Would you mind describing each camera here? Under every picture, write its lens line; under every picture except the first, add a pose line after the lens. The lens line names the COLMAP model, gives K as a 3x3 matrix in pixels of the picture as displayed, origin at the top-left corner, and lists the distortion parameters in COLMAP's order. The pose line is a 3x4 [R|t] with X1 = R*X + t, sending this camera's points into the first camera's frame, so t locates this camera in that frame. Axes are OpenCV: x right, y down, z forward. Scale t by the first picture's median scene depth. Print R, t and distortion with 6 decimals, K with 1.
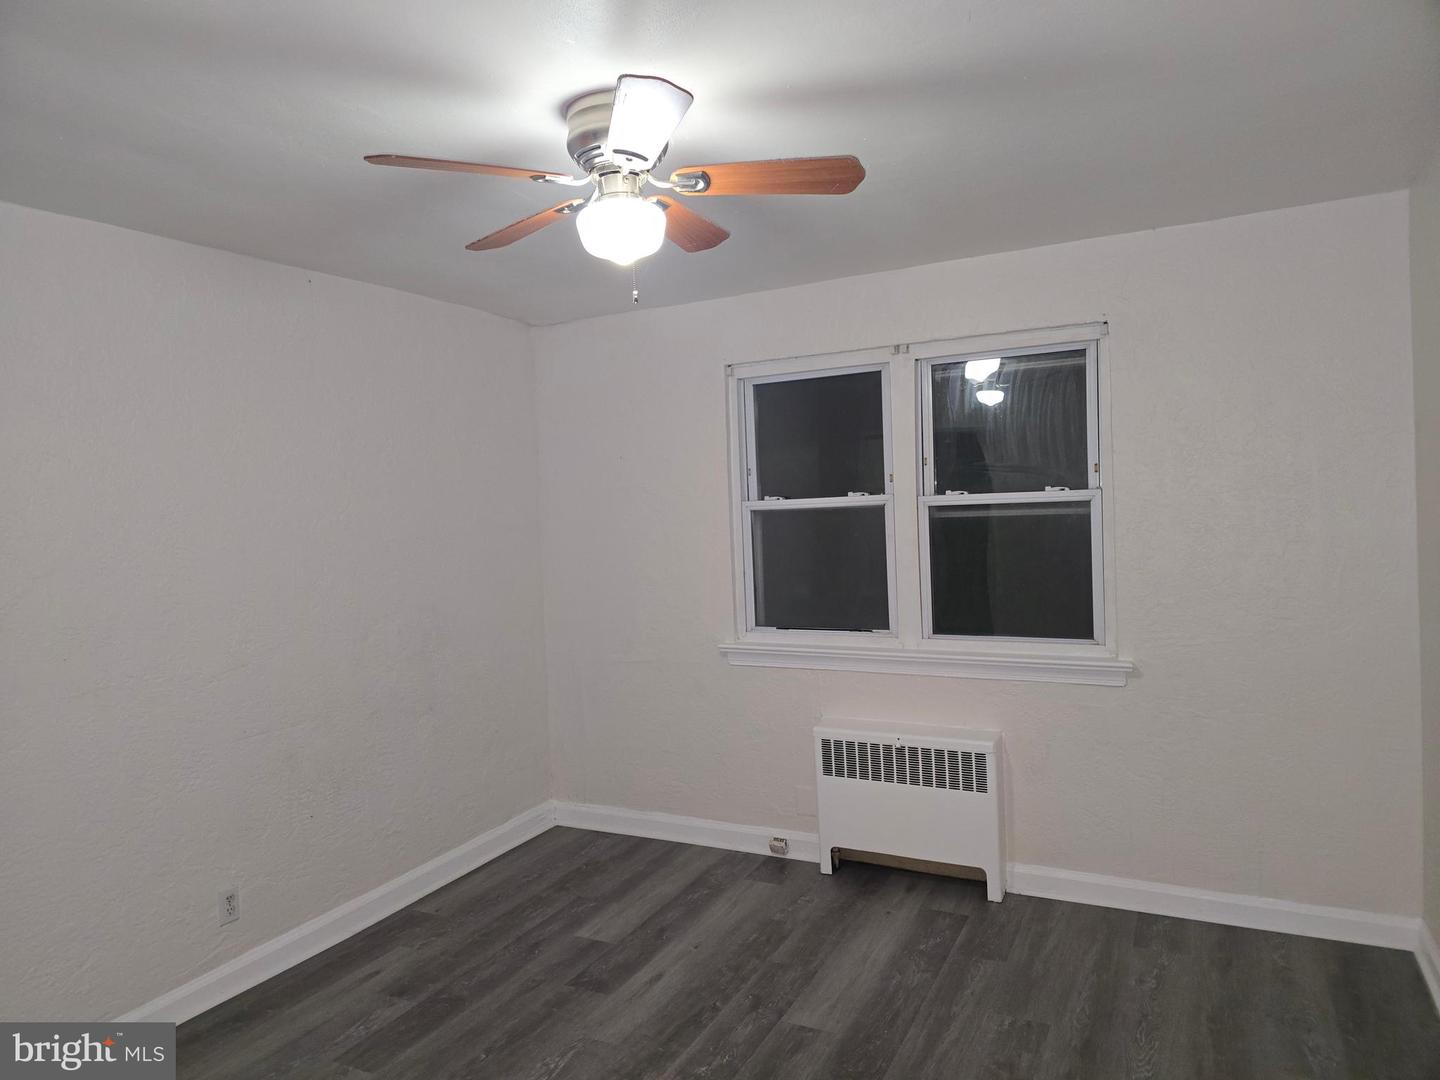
lens RADIAL K [[949.5, 0, 719.7], [0, 949.5, 539.8], [0, 0, 1]] dist [0.061195, -0.060473]
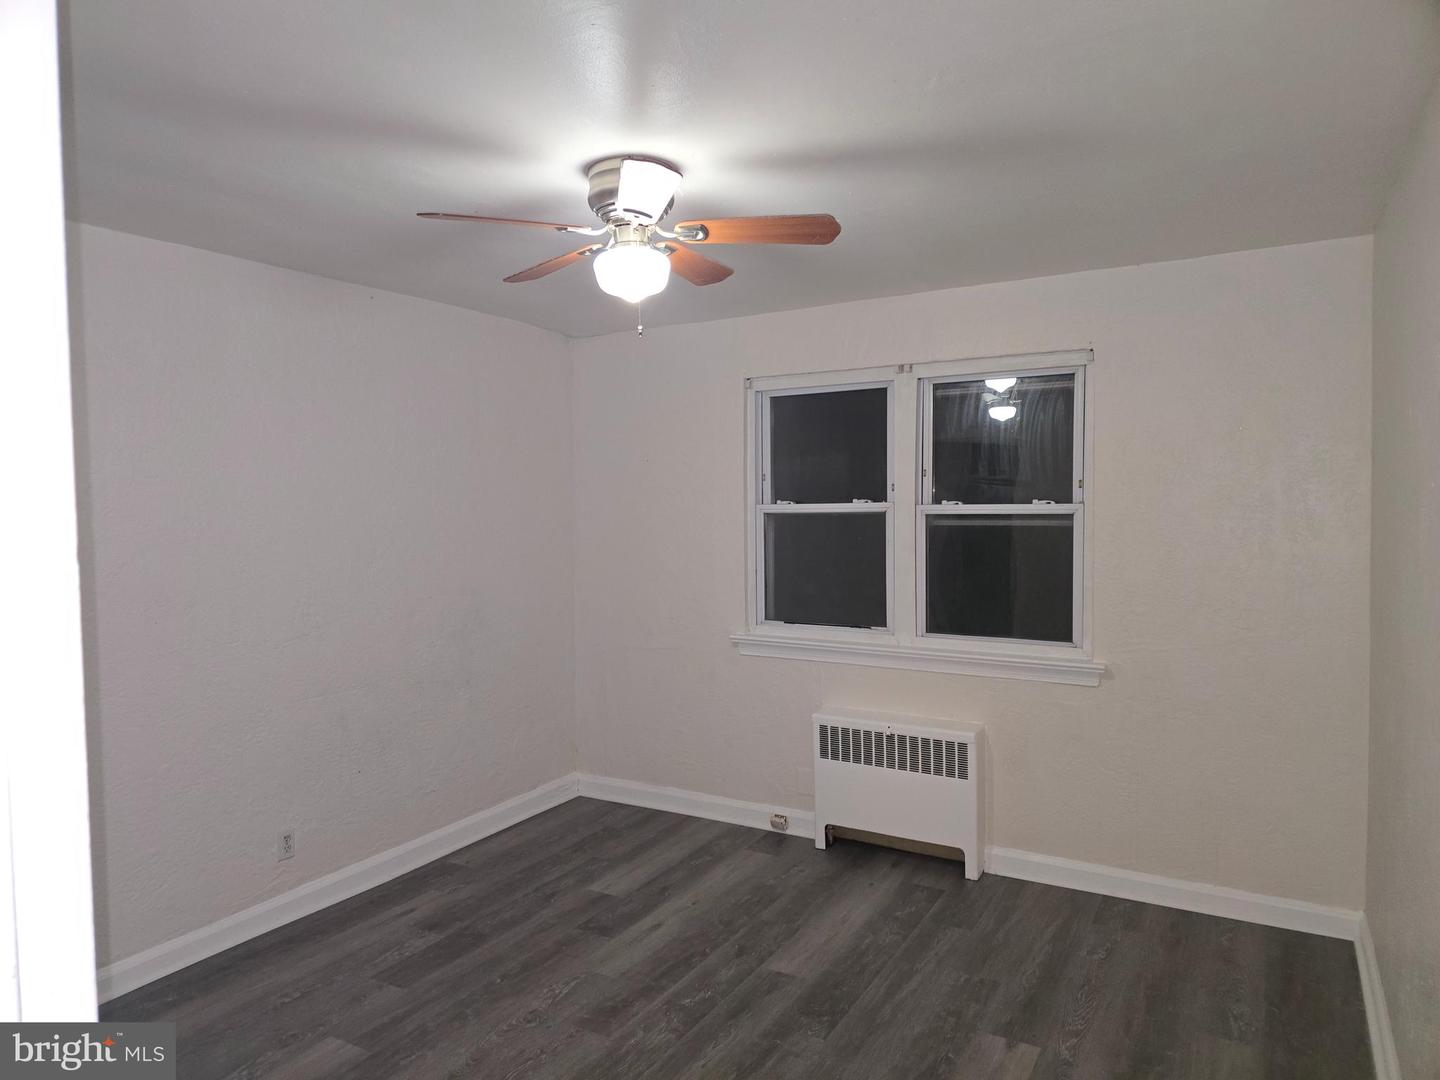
lens RADIAL K [[949.5, 0, 719.2], [0, 949.5, 543.1], [0, 0, 1]] dist [0.061195, -0.060473]
pose [[0.998118, 0.033122, -0.051610, 0.046314], [-0.032859, 0.999442, 0.005938, -0.001328], [0.051778, -0.004231, 0.998650, -0.102072]]
